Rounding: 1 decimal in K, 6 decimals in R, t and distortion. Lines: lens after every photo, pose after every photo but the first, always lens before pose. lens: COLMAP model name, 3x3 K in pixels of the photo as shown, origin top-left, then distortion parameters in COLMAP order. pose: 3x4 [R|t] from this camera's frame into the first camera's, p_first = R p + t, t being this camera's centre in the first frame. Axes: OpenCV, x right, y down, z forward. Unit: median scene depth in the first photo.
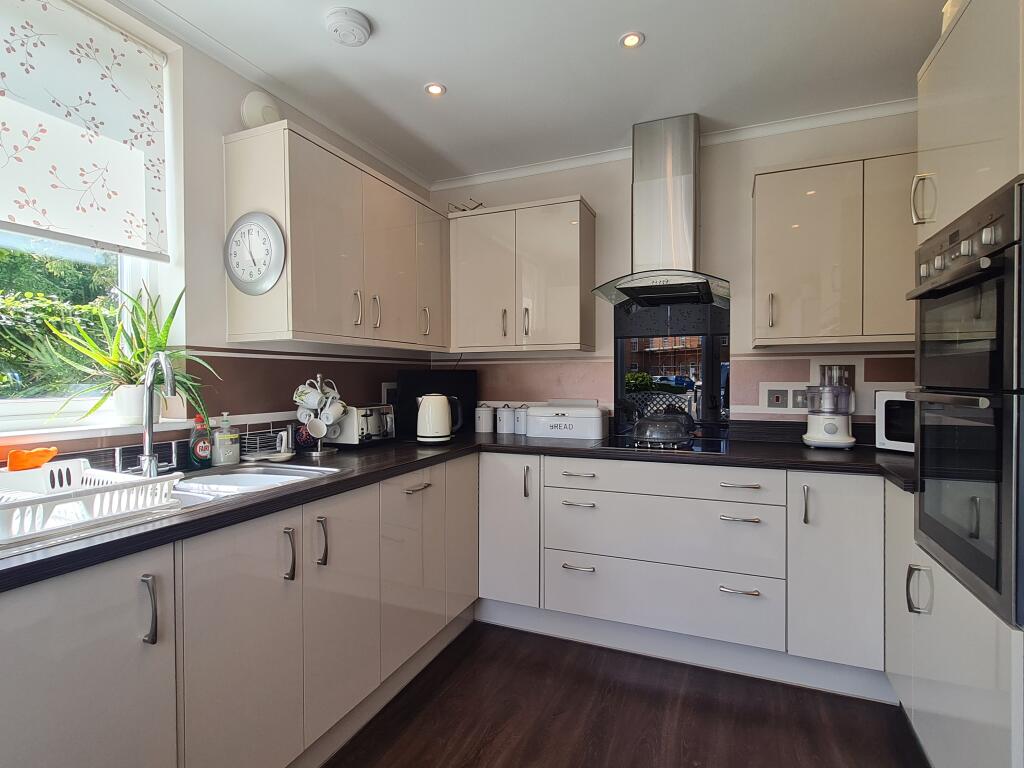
lens RADIAL K [[520.8, 0, 511.7], [0, 520.8, 382.0], [0, 0, 1]] dist [-0.003957, 0.003289]
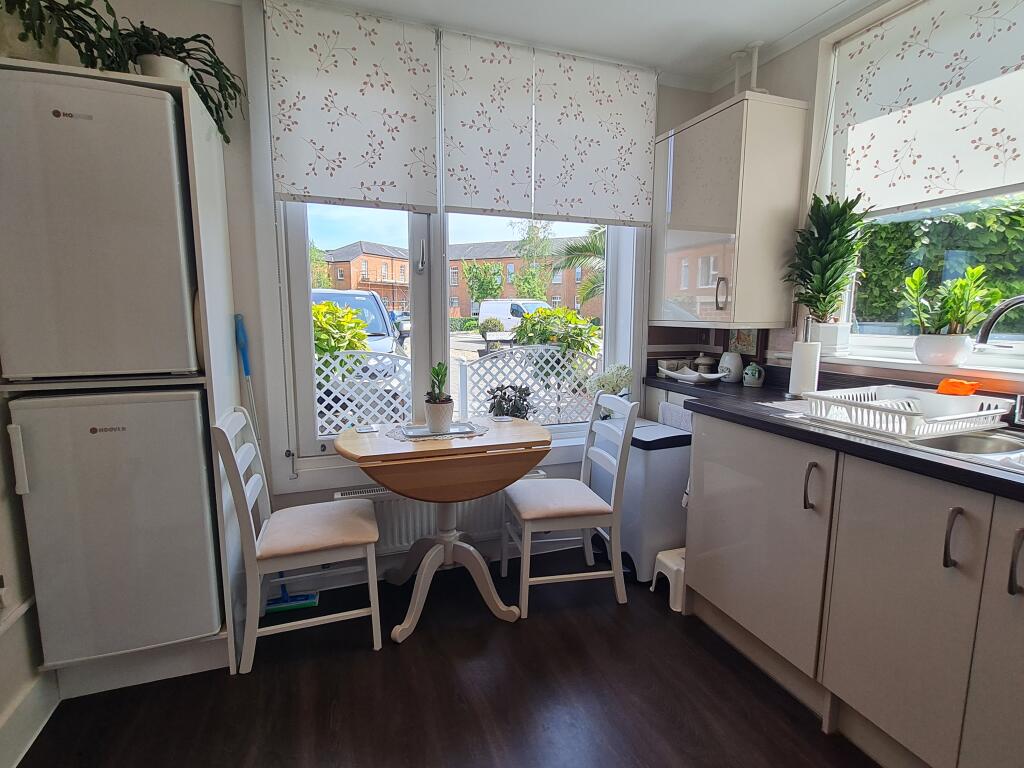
lens RADIAL K [[520.8, 0, 513.4], [0, 520.8, 385.1], [0, 0, 1]] dist [-0.003957, 0.003289]
pose [[-0.734954, 0.091681, -0.671891, 0.683958], [-0.011985, 0.988908, 0.148048, -0.026587], [0.678012, 0.116861, -0.725702, 1.256371]]
